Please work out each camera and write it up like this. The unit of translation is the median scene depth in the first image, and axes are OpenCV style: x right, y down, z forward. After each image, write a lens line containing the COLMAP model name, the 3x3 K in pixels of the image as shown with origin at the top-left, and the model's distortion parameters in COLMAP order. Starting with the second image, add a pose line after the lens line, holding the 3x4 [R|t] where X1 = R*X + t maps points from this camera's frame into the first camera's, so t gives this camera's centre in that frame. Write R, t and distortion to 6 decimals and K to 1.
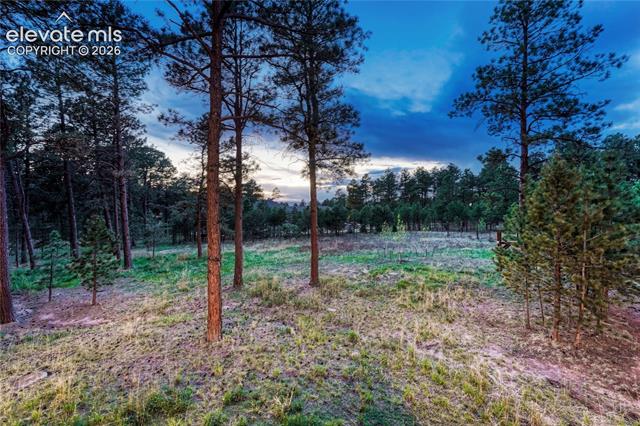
lens RADIAL K [[287.0, 0, 317.1], [0, 287.0, 215.6], [0, 0, 1]] dist [0.002481, 0.001698]
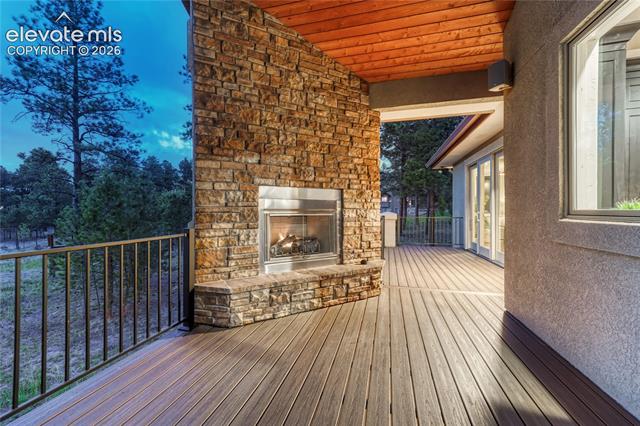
lens RADIAL K [[266.6, 0, 325.4], [0, 266.6, 211.2], [0, 0, 1]] dist [-0.006211, 0.003464]
pose [[0.195807, -0.000590, 0.980642, -0.060017], [0.030228, 0.999528, -0.005434, 0.004361], [-0.980176, 0.030707, 0.195733, -0.079718]]
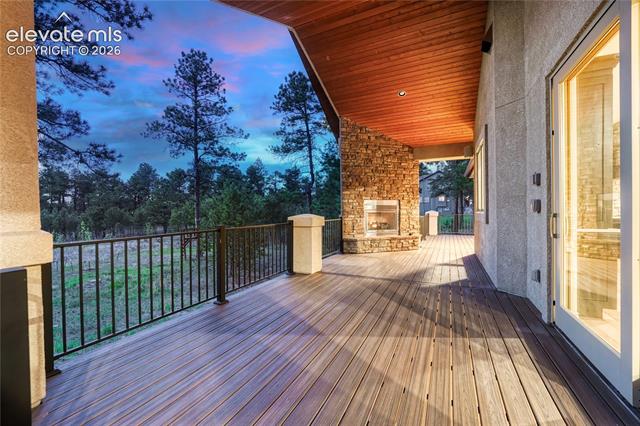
lens RADIAL K [[266.6, 0, 319.4], [0, 266.6, 214.0], [0, 0, 1]] dist [-0.006211, 0.003464]
pose [[0.403803, -0.010346, 0.914787, -0.269440], [0.033641, 0.999428, -0.003546, 0.006311], [-0.914227, 0.032206, 0.403920, -0.103611]]
